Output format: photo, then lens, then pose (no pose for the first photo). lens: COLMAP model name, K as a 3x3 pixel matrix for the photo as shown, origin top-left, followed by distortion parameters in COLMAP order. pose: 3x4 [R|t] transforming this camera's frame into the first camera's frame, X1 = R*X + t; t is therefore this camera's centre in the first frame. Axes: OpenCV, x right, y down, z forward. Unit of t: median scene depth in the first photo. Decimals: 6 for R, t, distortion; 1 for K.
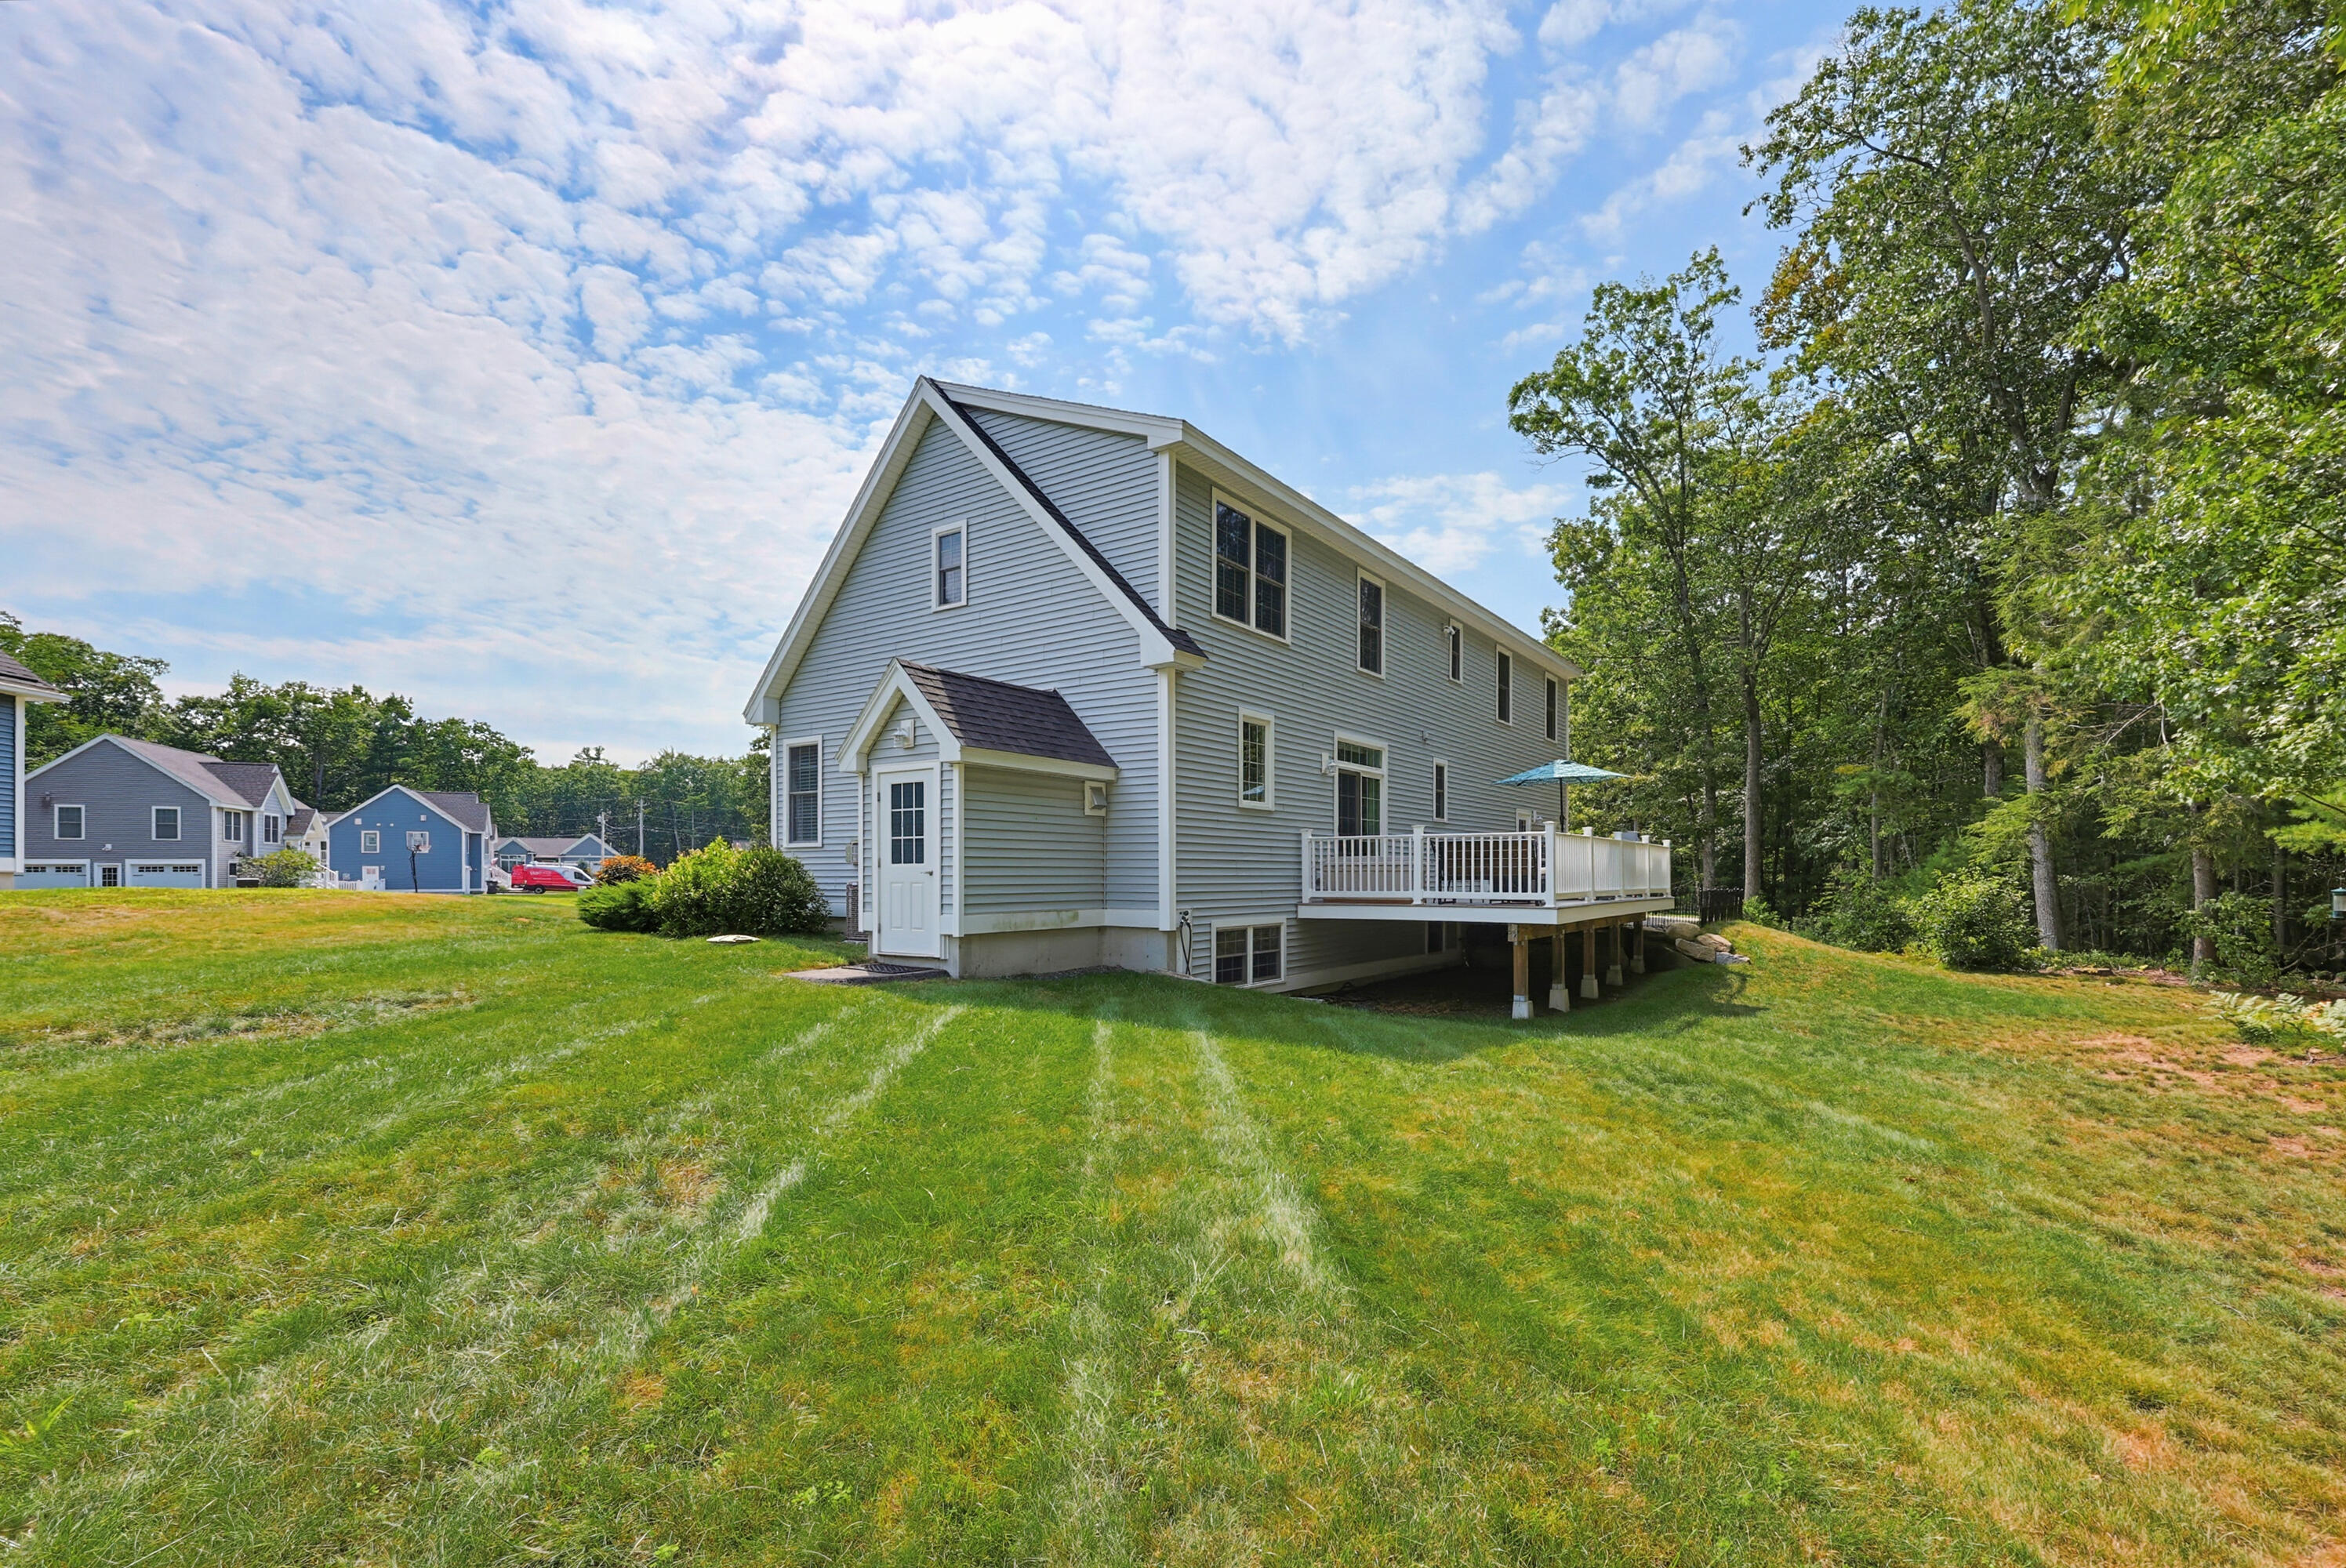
lens RADIAL K [[993.8, 0, 1109.1], [0, 993.8, 866.1], [0, 0, 1]] dist [0.000217, 0.000220]
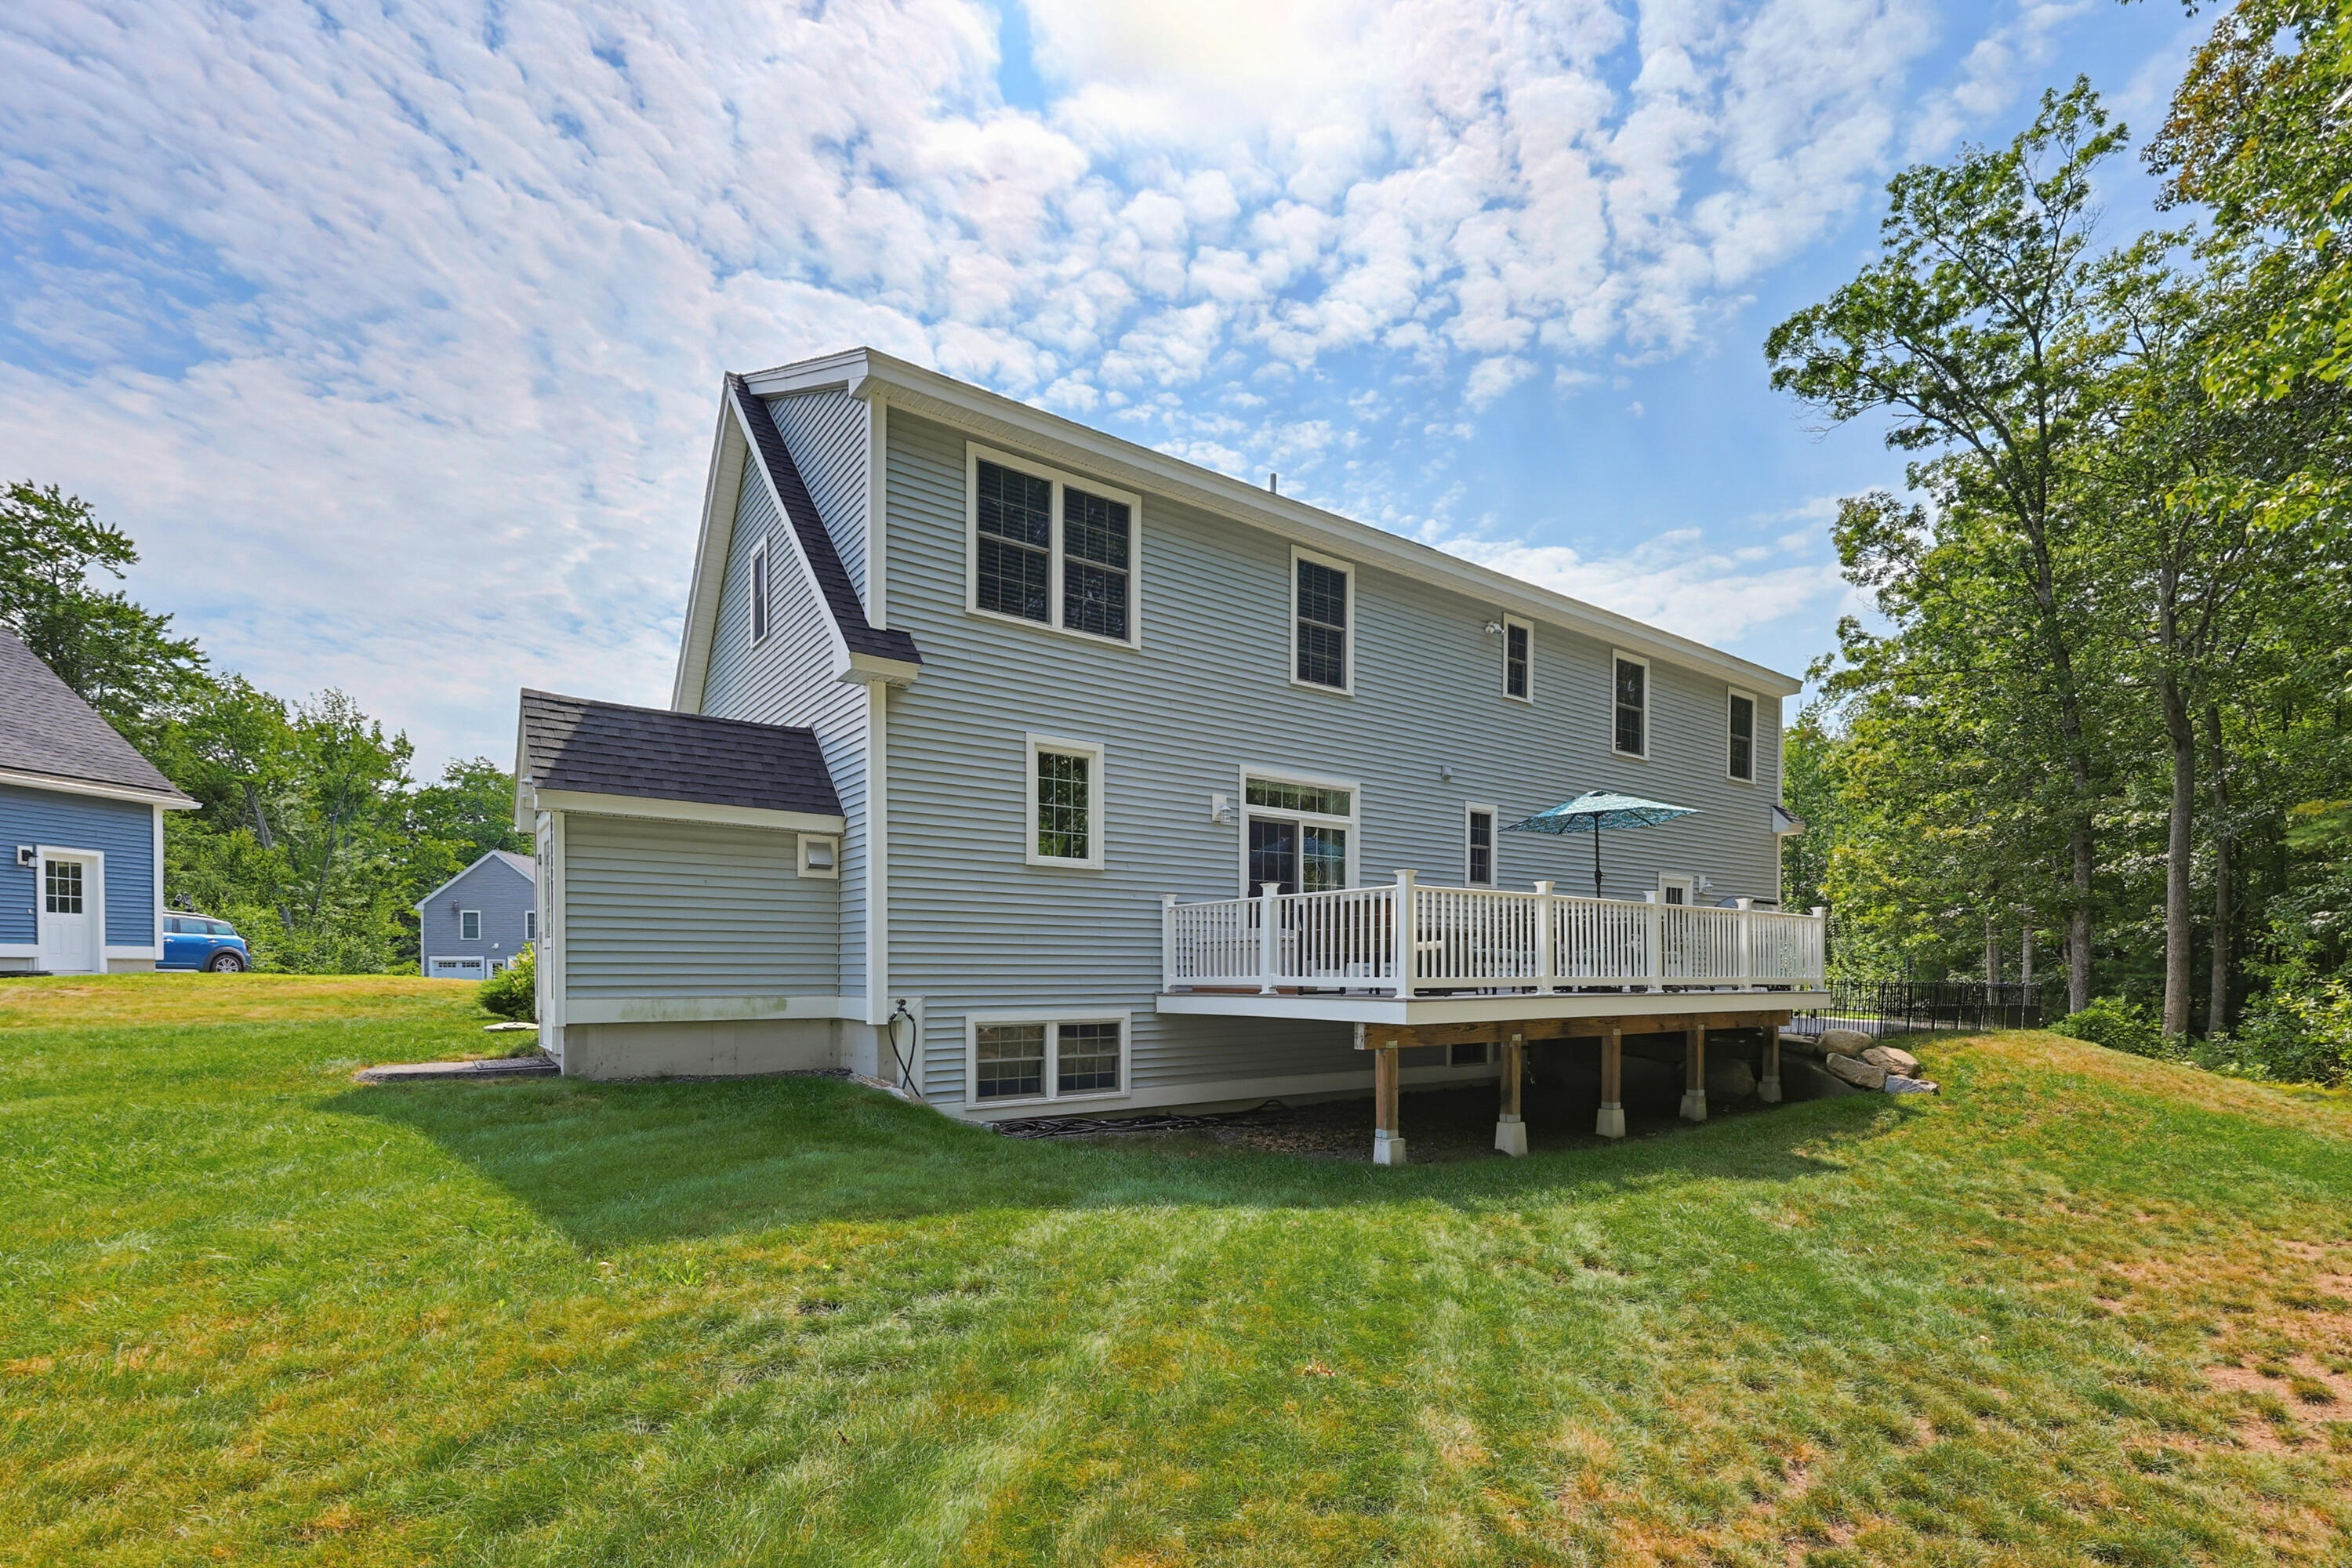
lens RADIAL K [[1071.7, 0, 1178.5], [0, 1071.7, 988.9], [0, 0, 1]] dist [-0.004170, -0.005069]
pose [[0.963954, 0.001088, -0.266068, 0.429044], [0.002720, 0.999899, 0.013942, 0.022973], [0.266056, -0.014163, 0.963853, 0.223445]]
